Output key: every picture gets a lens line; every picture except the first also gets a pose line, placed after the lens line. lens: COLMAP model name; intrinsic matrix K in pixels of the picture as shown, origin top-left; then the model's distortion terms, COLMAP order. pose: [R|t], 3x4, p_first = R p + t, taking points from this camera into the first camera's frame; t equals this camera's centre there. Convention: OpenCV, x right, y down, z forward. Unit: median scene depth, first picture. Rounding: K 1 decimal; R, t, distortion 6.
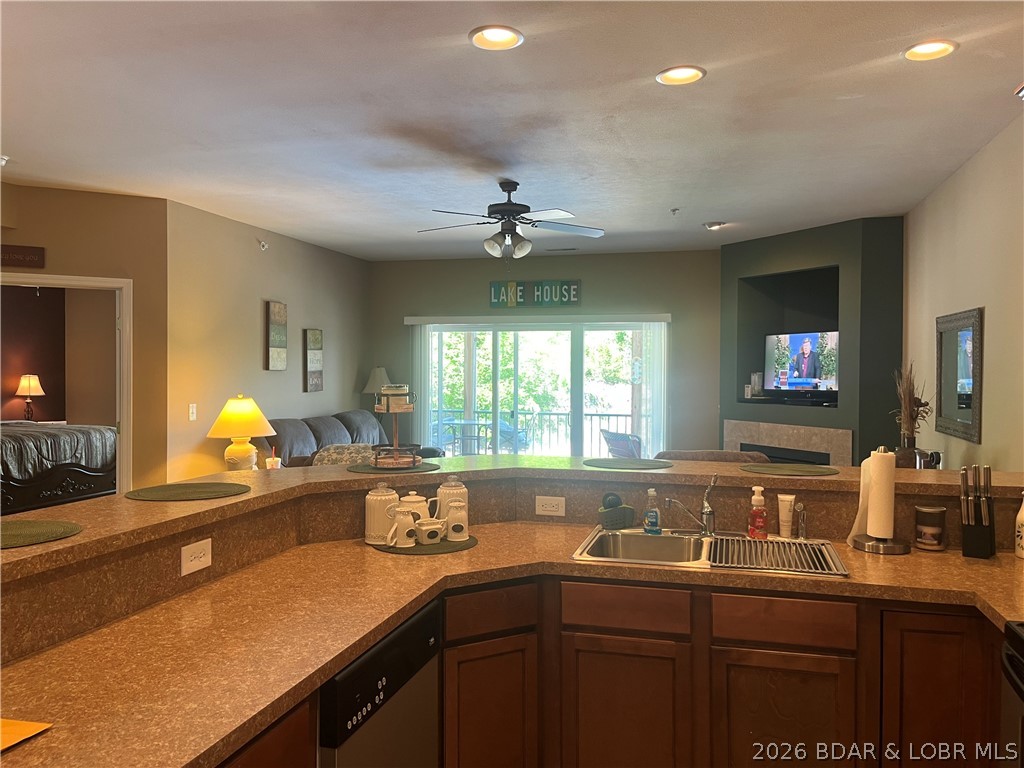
lens RADIAL K [[788.3, 0, 513.7], [0, 788.3, 393.0], [0, 0, 1]] dist [0.022947, -0.024832]
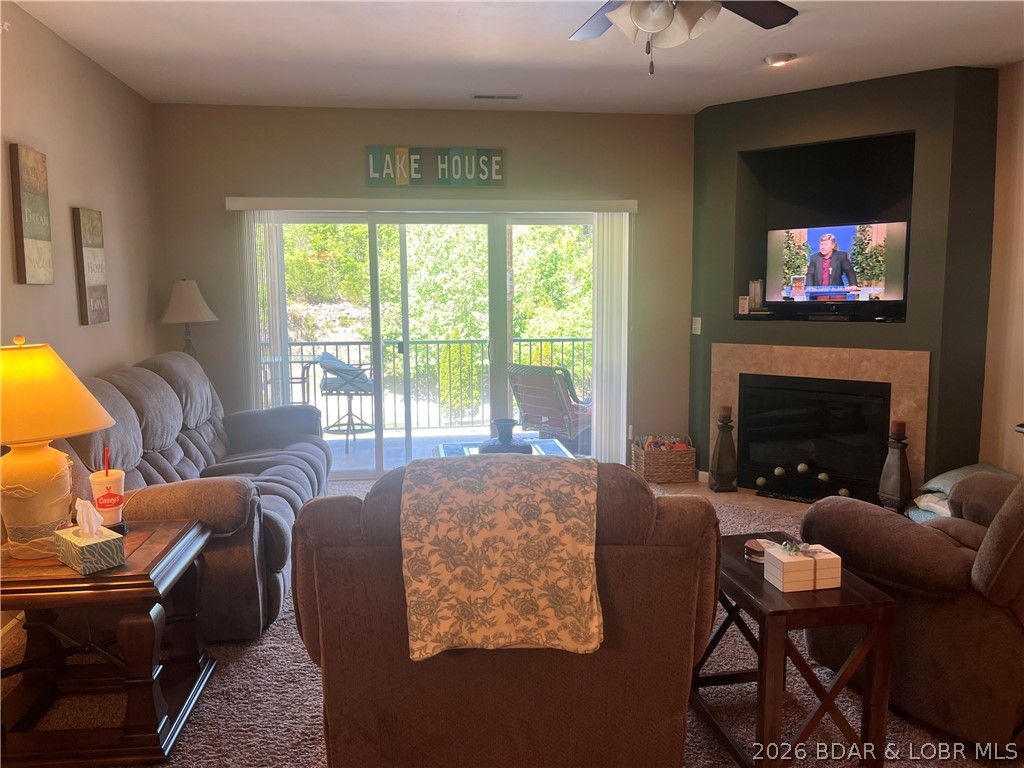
lens RADIAL K [[788.3, 0, 509.9], [0, 788.3, 380.9], [0, 0, 1]] dist [0.022947, -0.024832]
pose [[0.920665, -0.060305, 0.385668, -0.211884], [0.026258, 0.995324, 0.092952, -0.005846], [-0.389470, -0.075451, 0.917944, 0.390561]]
